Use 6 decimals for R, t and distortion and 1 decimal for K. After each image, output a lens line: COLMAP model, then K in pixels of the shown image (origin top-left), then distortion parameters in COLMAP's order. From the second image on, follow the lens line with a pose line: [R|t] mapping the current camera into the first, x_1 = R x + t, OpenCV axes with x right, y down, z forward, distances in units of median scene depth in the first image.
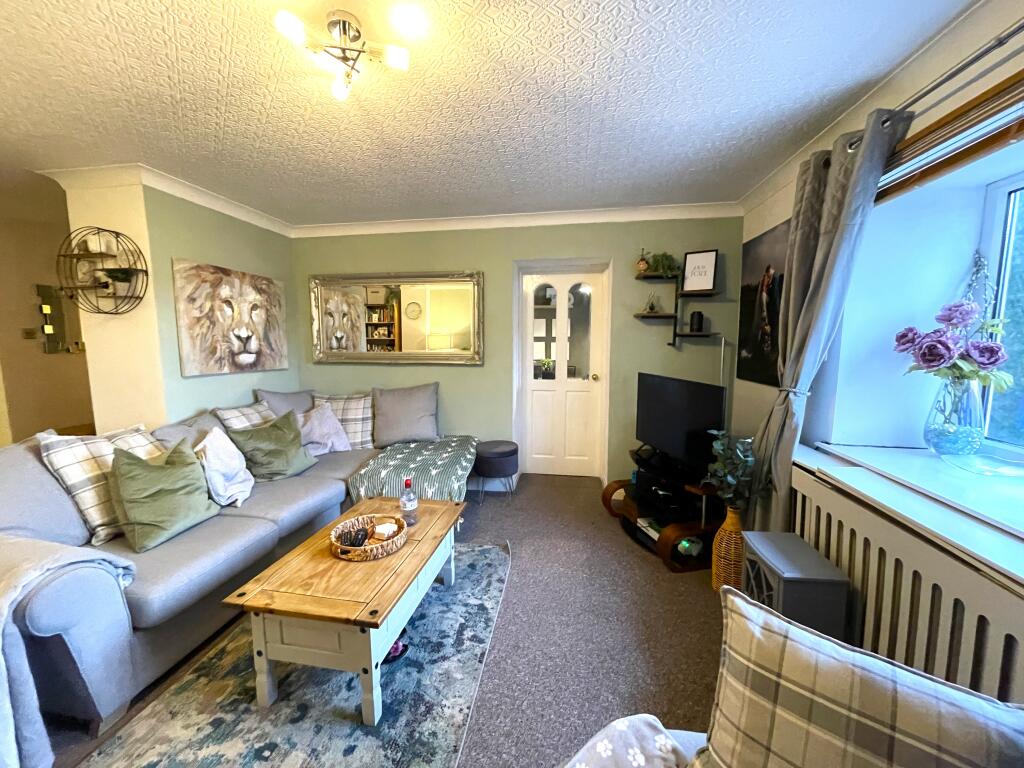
lens RADIAL K [[413.7, 0, 510.6], [0, 413.7, 387.0], [0, 0, 1]] dist [0.001435, -0.000001]
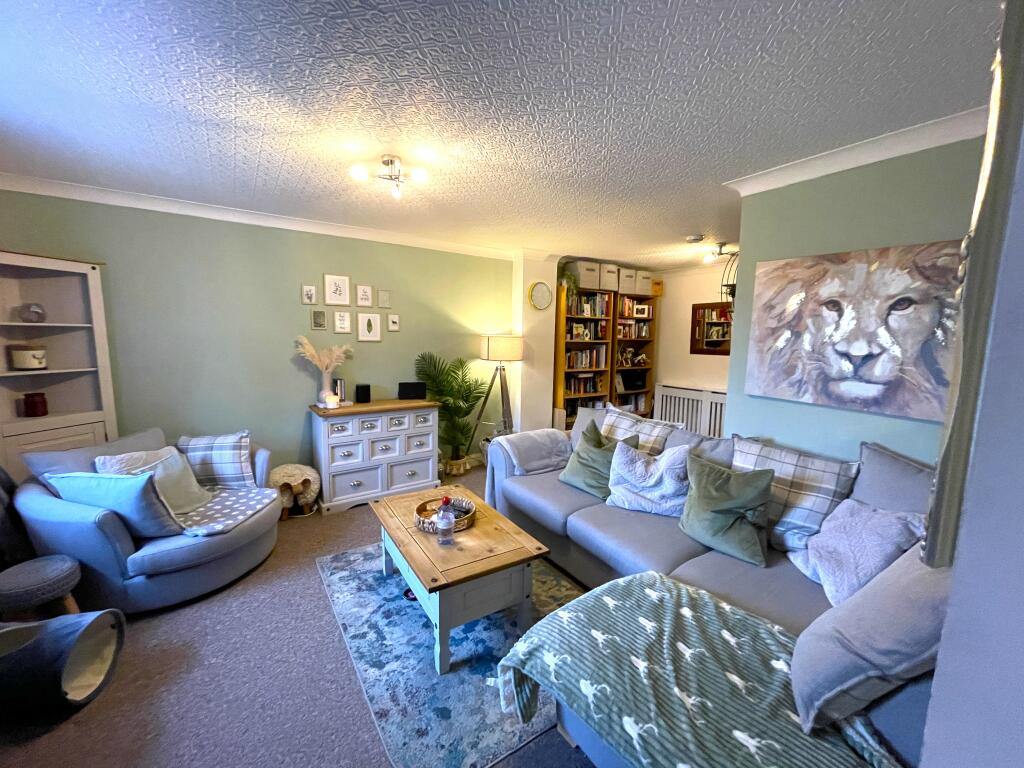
lens RADIAL K [[413.7, 0, 510.6], [0, 413.7, 387.0], [0, 0, 1]] dist [0.001435, -0.000001]
pose [[-0.741528, 0.082318, -0.665853, 0.190752], [-0.087108, 0.972232, 0.217202, -0.185435], [0.665243, 0.219062, -0.713767, 1.252160]]
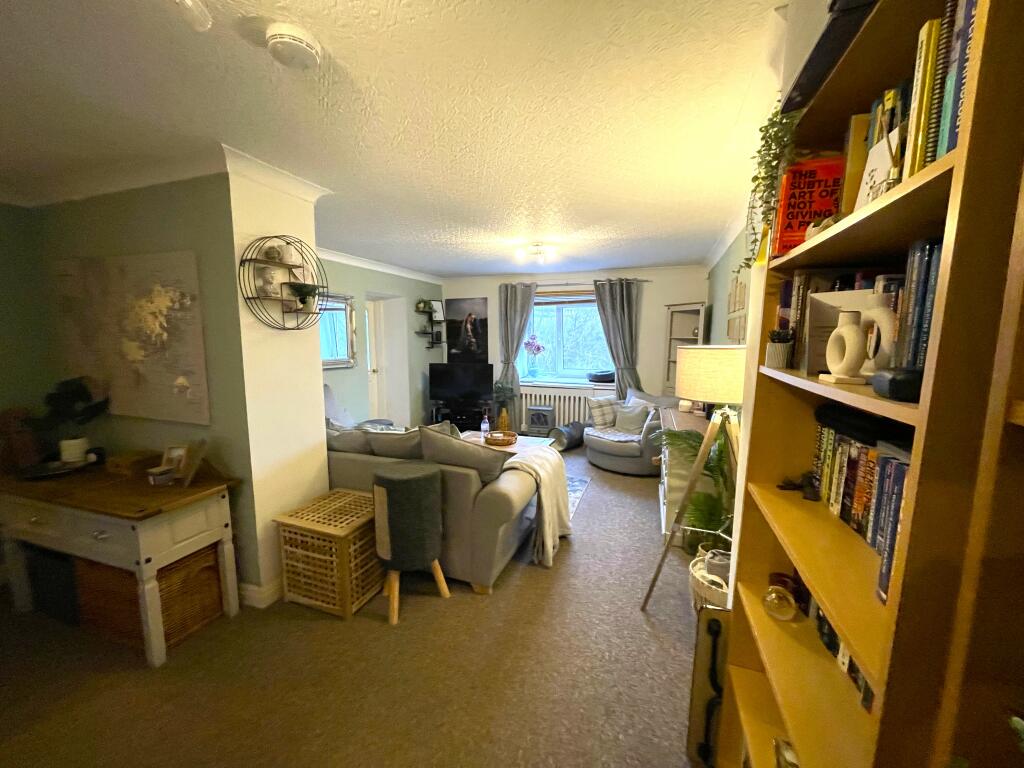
lens RADIAL K [[413.7, 0, 510.6], [0, 413.7, 387.0], [0, 0, 1]] dist [0.001435, -0.000001]
pose [[0.191260, -0.121126, 0.974037, -1.600296], [0.121132, 0.987683, 0.099038, -0.078481], [-0.974036, 0.099045, 0.203577, 0.314776]]
